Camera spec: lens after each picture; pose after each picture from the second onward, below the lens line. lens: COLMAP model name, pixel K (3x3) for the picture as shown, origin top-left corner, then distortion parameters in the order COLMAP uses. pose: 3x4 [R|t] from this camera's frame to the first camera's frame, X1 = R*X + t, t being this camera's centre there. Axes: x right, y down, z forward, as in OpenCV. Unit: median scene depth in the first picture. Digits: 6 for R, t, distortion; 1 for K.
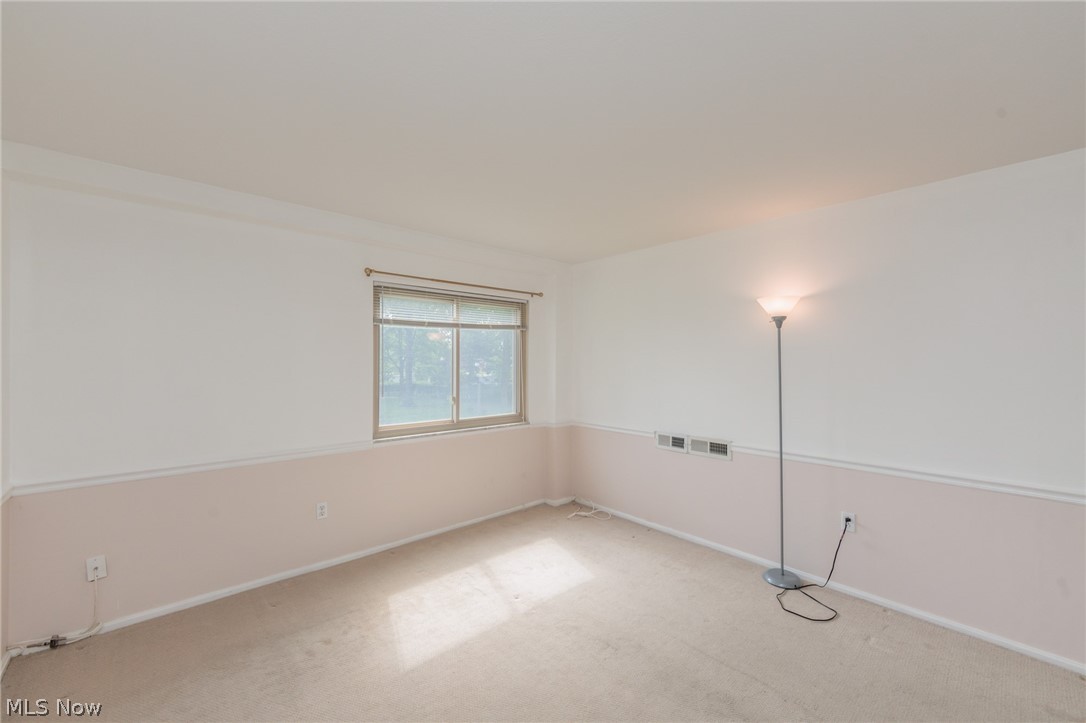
lens RADIAL K [[430.5, 0, 545.1], [0, 430.5, 361.1], [0, 0, 1]] dist [-0.001854, -0.000517]
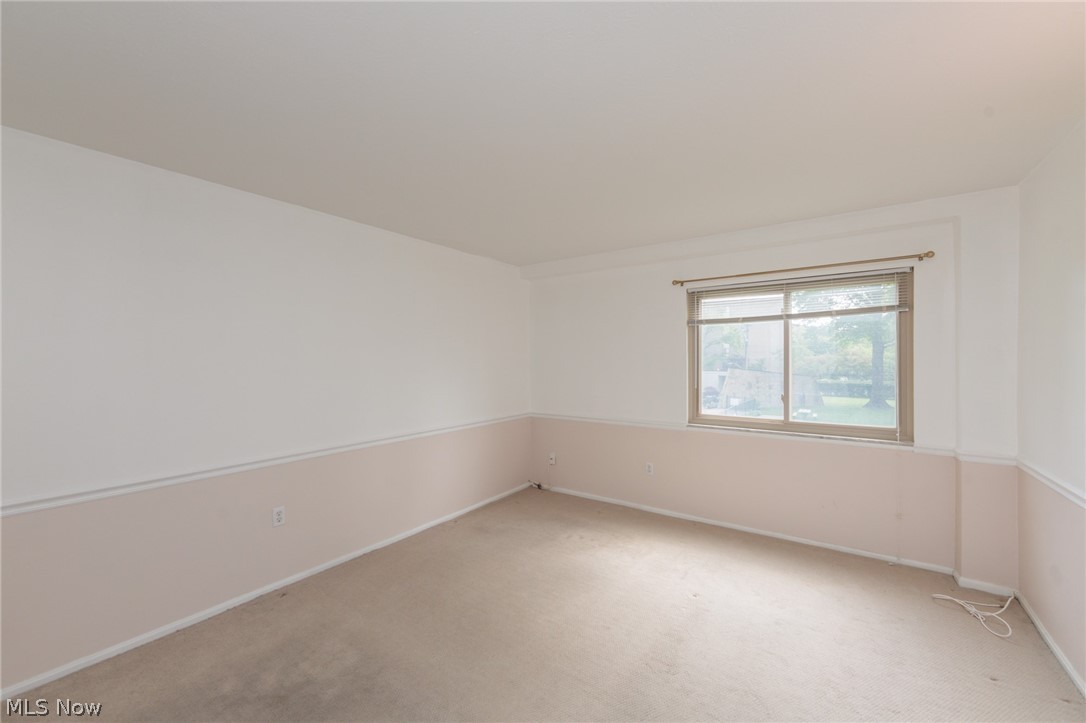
lens RADIAL K [[423.2, 0, 543.0], [0, 423.2, 361.5], [0, 0, 1]] dist [-0.000005, -0.000225]
pose [[0.221306, 0.005105, -0.975191, 0.544696], [0.008368, 0.999940, 0.007133, 0.000366], [0.975168, -0.009739, 0.221250, 0.302288]]
